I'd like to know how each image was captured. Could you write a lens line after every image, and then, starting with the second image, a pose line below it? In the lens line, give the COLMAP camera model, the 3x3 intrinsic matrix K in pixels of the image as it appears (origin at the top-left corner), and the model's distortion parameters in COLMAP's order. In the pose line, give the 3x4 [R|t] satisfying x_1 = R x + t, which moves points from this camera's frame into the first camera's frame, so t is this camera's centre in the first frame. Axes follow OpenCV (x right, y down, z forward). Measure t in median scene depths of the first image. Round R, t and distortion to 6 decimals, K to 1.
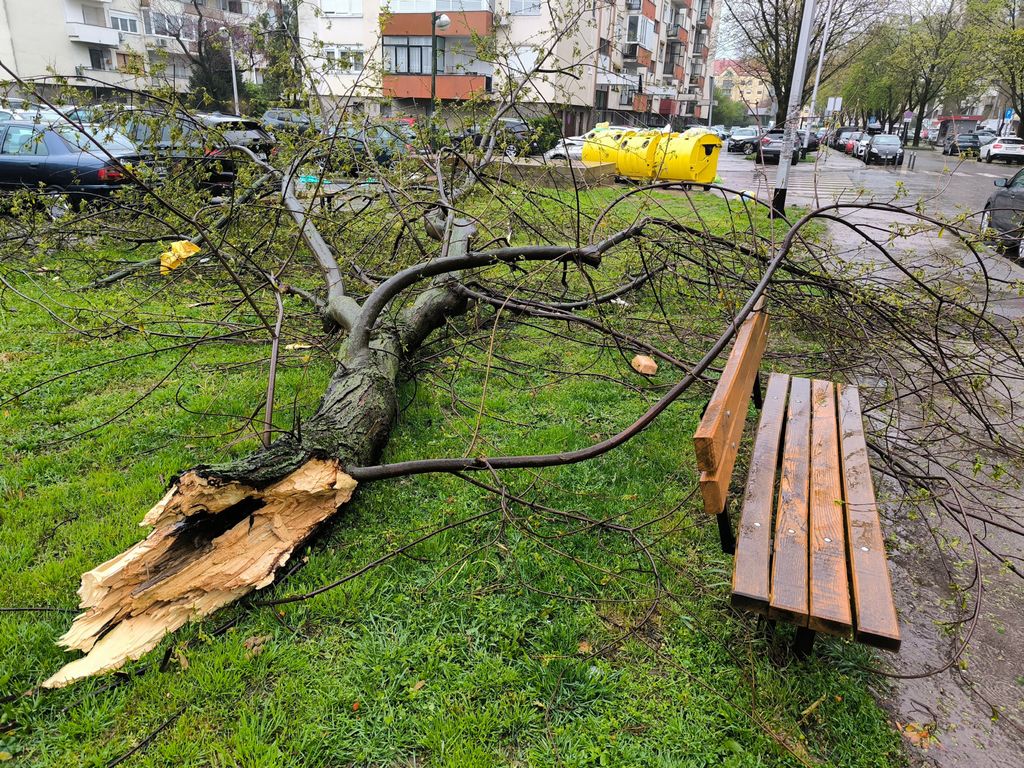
lens RADIAL K [[724.3, 0, 512.0], [0, 724.3, 384.0], [0, 0, 1]] dist [0.052246, -0.038064]
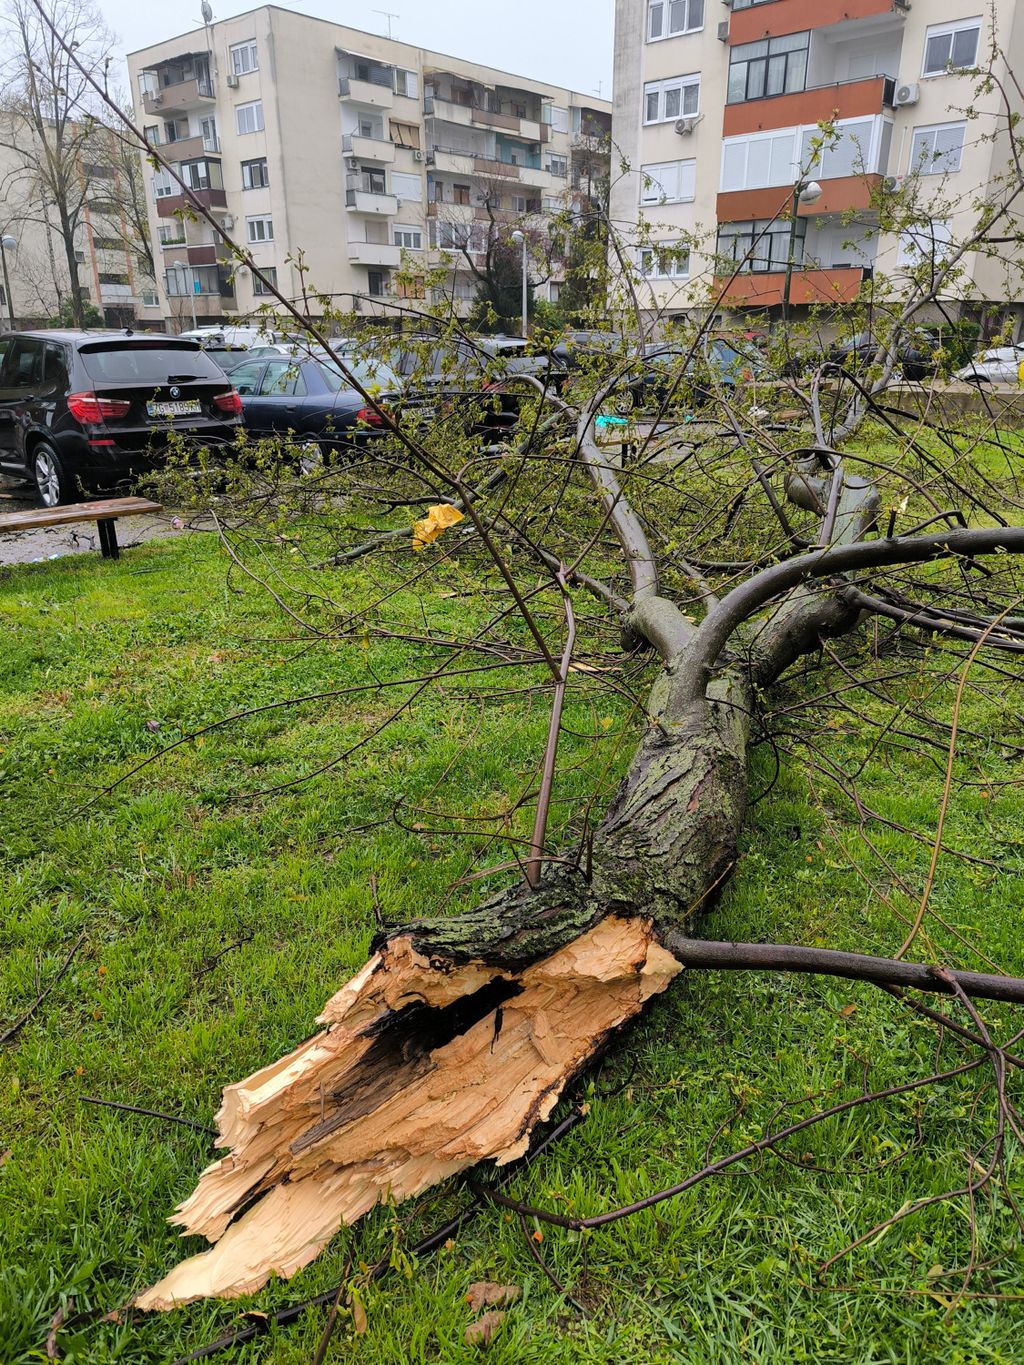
lens RADIAL K [[965.5, 0, 512.0], [0, 965.5, 682.5], [0, 0, 1]] dist [0.052246, -0.038064]
pose [[0.938656, 0.079313, -0.335612, -0.074691], [-0.082257, 0.996596, 0.005461, -0.049148], [0.334902, 0.022480, 0.941985, 0.188091]]
